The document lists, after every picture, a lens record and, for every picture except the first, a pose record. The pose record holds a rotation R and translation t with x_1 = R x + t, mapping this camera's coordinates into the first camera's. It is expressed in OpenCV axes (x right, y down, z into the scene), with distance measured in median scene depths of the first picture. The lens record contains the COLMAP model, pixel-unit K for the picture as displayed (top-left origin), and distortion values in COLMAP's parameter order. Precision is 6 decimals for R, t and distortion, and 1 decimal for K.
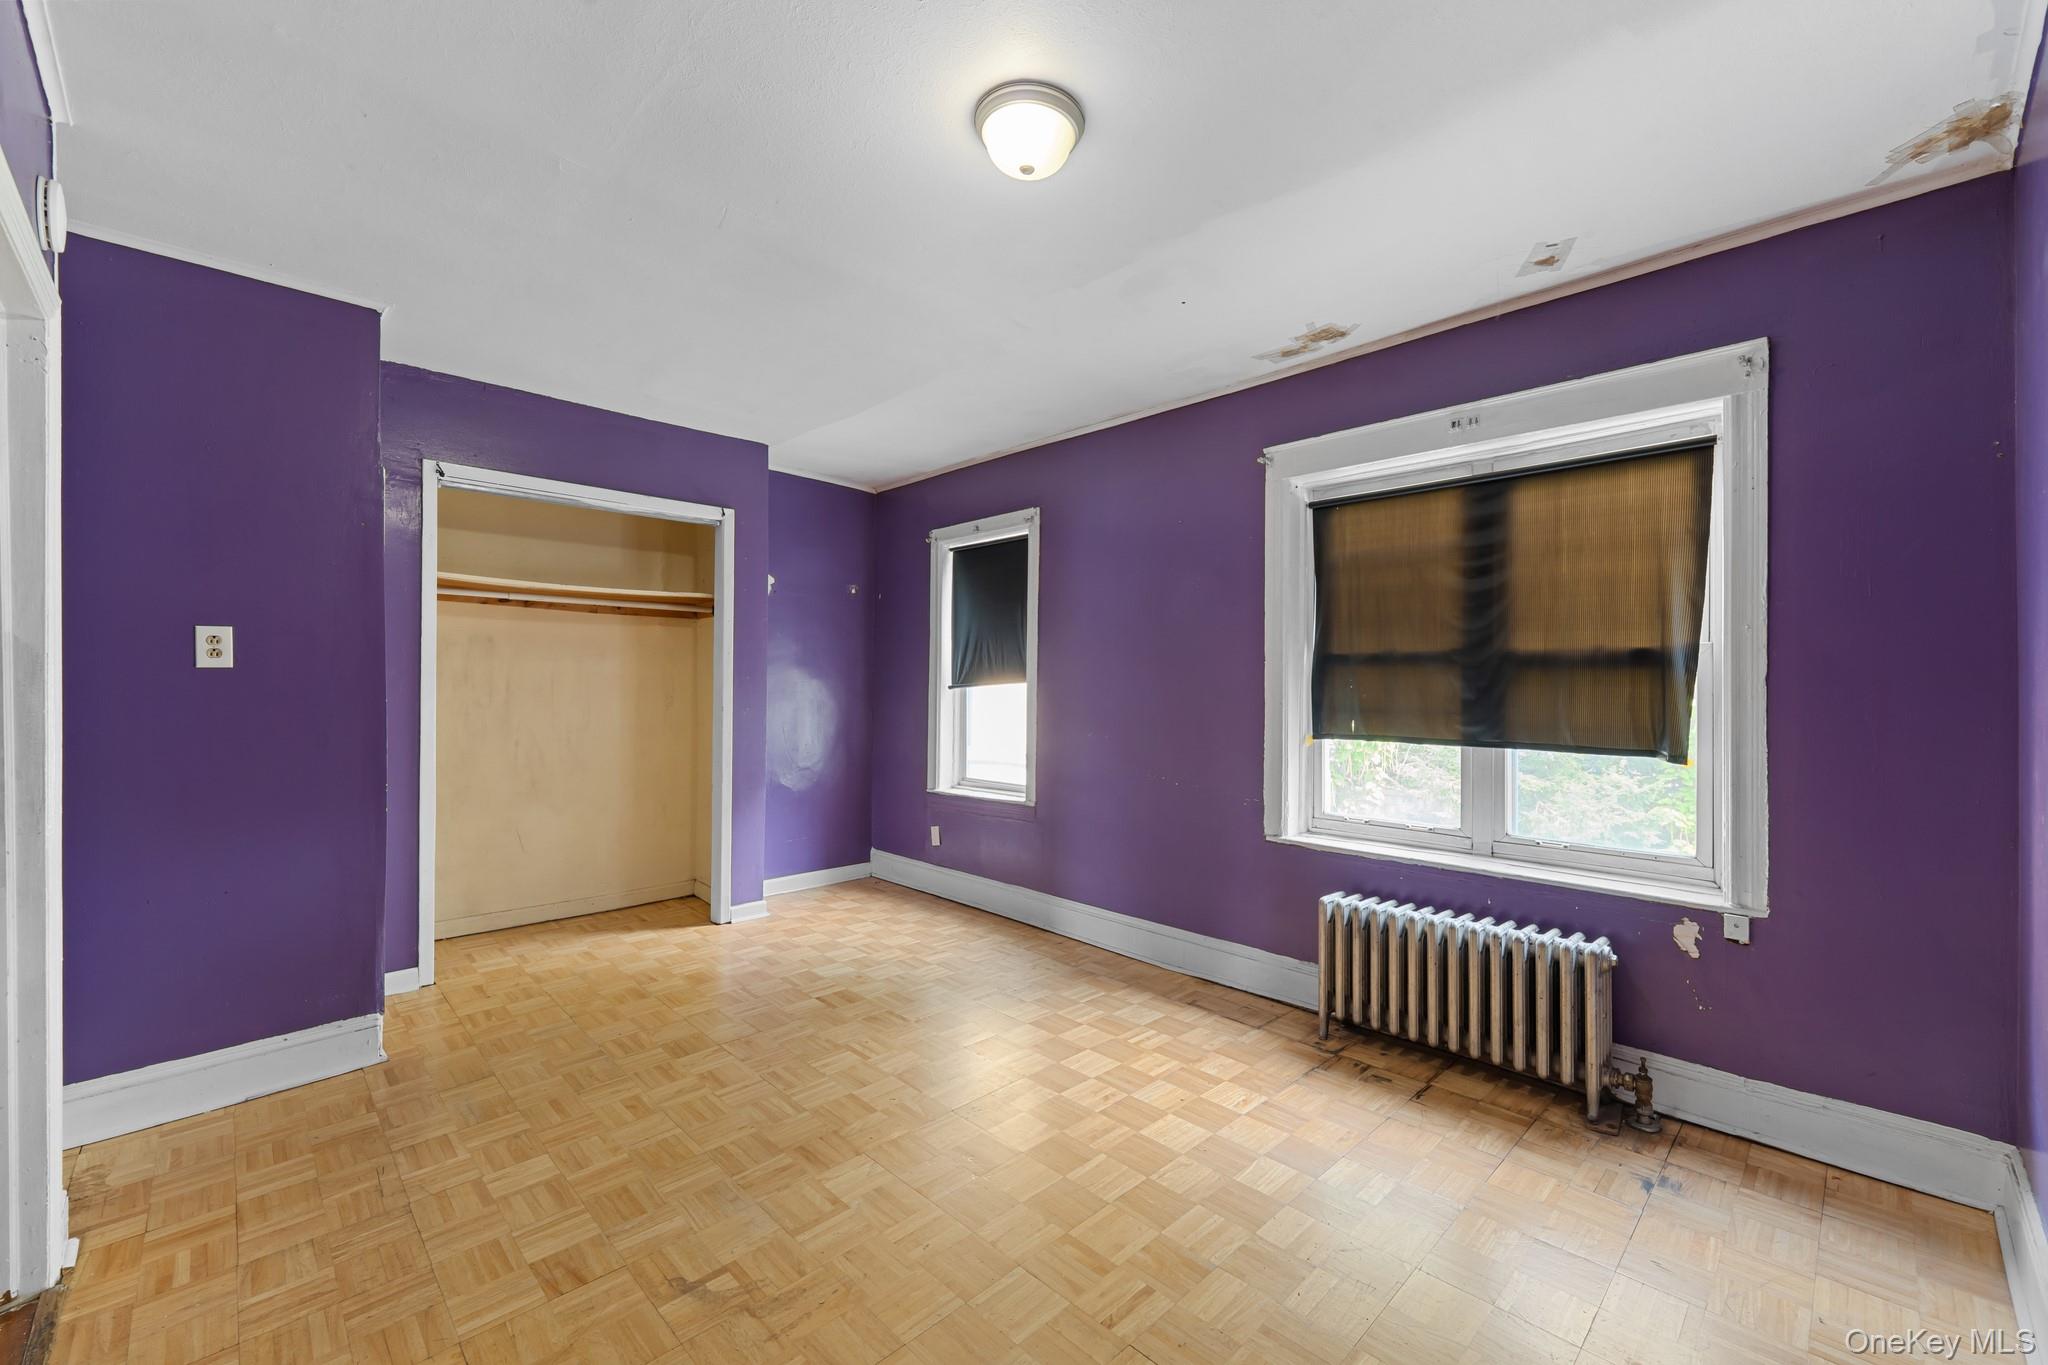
lens RADIAL K [[833.4, 0, 1024.0], [0, 833.4, 682.5], [0, 0, 1]] dist [0.000153, -0.000409]
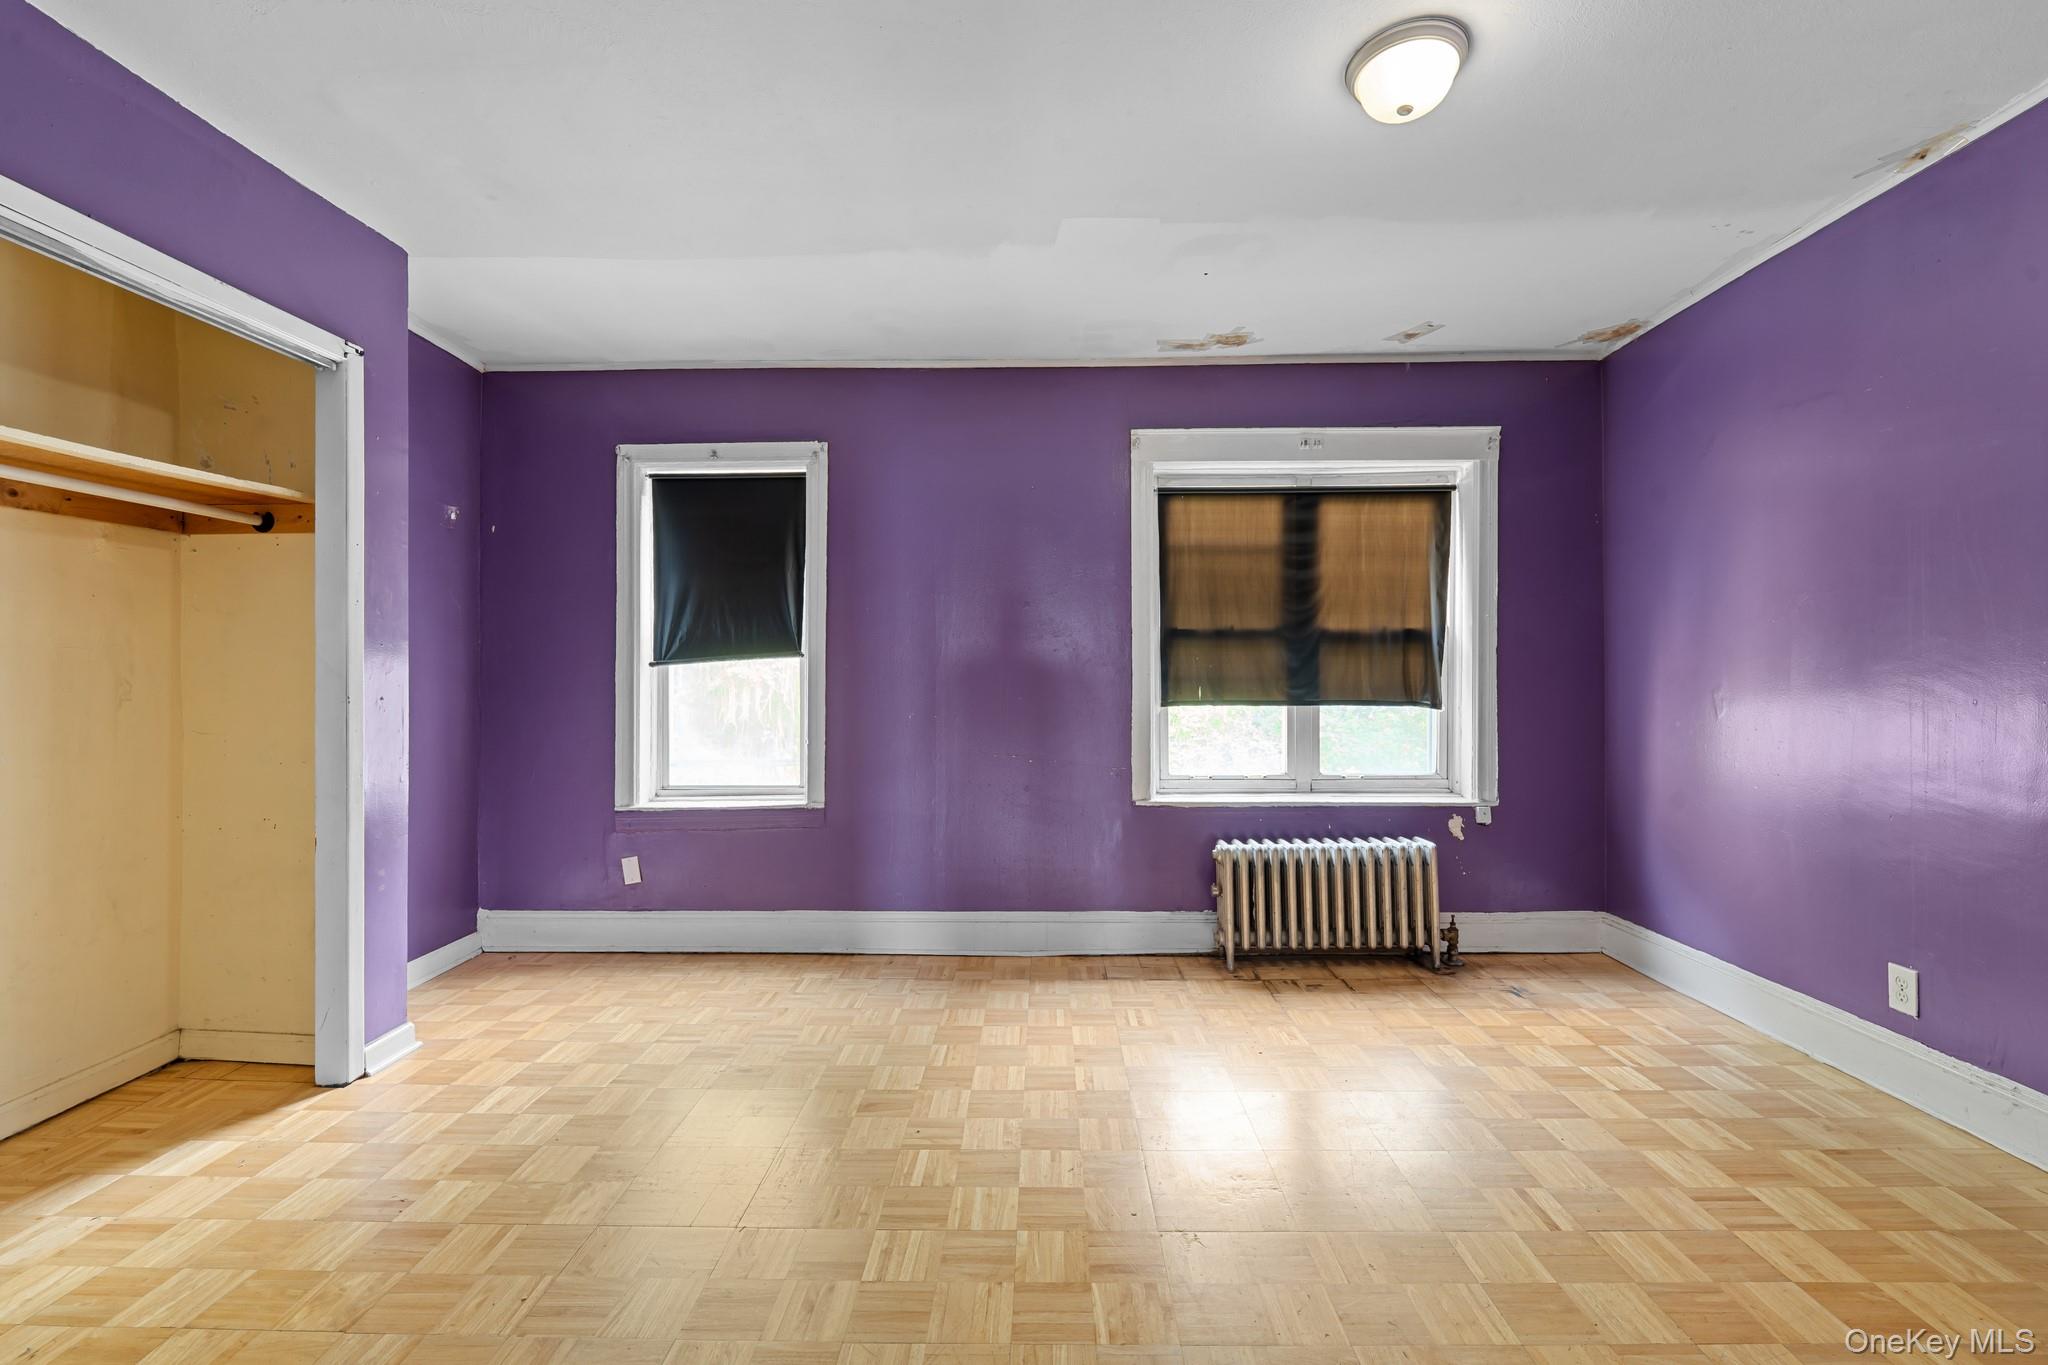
lens RADIAL K [[858.1, 0, 1029.2], [0, 858.1, 676.2], [0, 0, 1]] dist [0.000566, -0.000638]
pose [[0.704090, -0.010743, 0.710030, -0.620132], [0.005995, 0.999940, 0.009185, 0.018076], [-0.710086, -0.002210, 0.704112, 0.370007]]
